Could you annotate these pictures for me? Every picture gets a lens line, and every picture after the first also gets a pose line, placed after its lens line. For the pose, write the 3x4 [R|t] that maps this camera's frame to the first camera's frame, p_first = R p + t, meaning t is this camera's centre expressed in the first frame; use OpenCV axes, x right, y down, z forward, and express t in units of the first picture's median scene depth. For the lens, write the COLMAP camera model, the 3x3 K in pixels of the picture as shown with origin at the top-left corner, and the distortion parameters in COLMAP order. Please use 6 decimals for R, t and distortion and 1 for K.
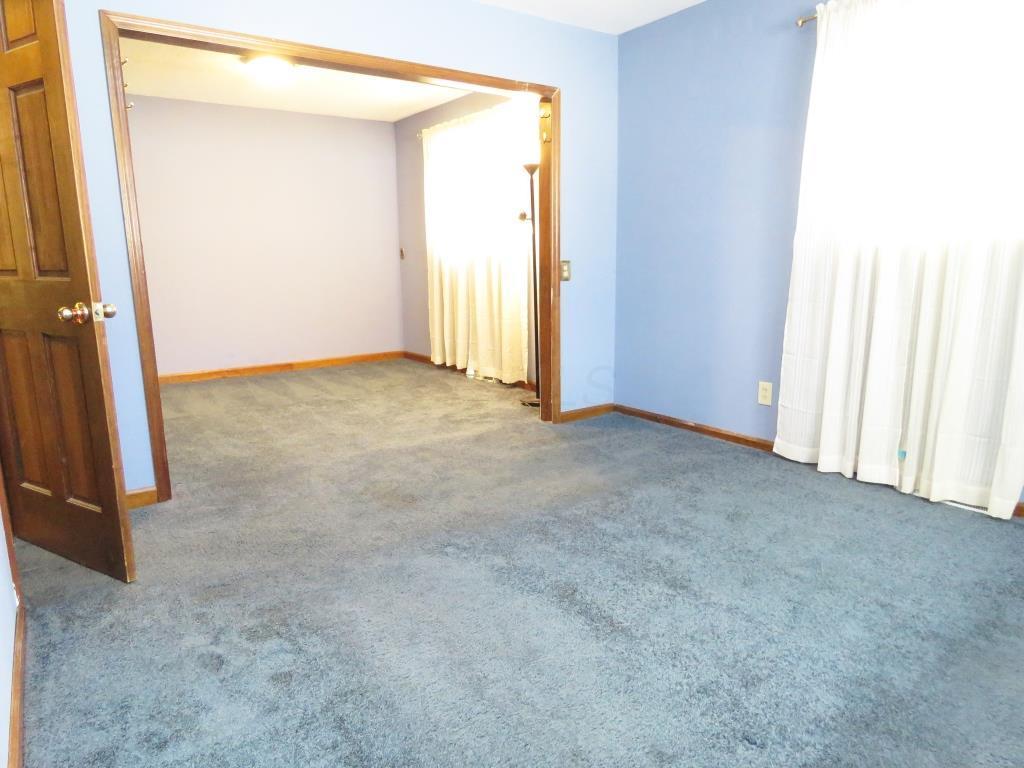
lens RADIAL K [[649.3, 0, 511.4], [0, 649.3, 381.7], [0, 0, 1]] dist [-0.000905, -0.011550]
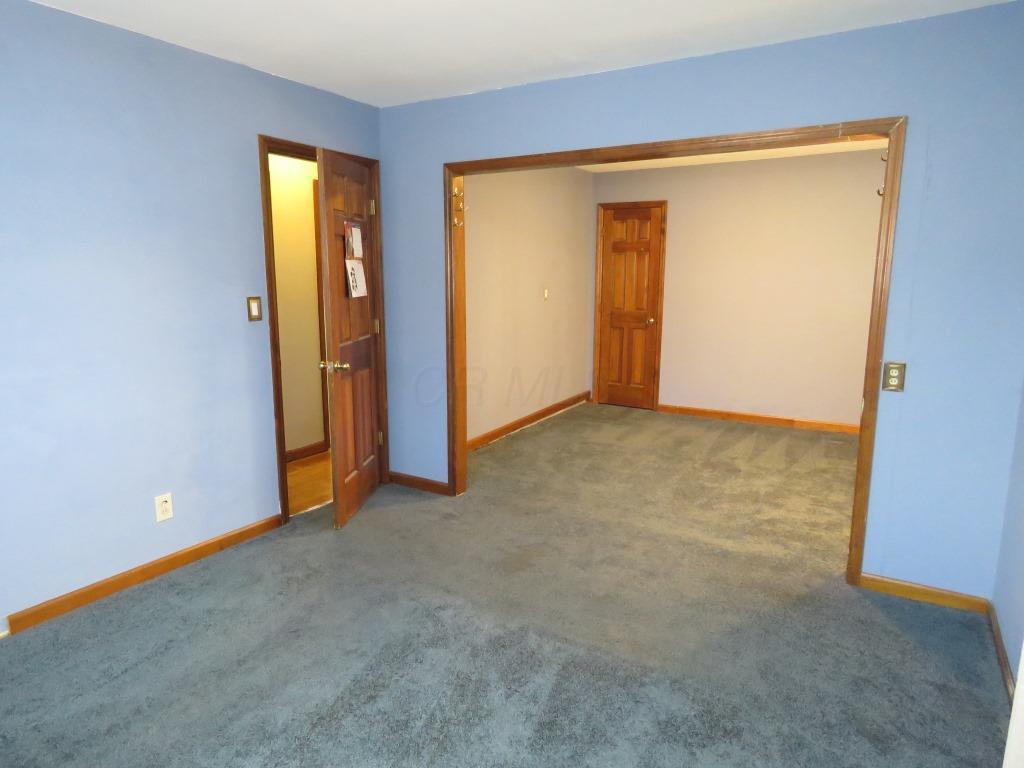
lens RADIAL K [[649.3, 0, 512.4], [0, 649.3, 385.2], [0, 0, 1]] dist [-0.000905, -0.011550]
pose [[0.406269, 0.173219, -0.897185, 0.535531], [-0.187337, 0.976800, 0.103759, -0.158111], [0.894343, 0.125922, 0.429294, 0.347806]]
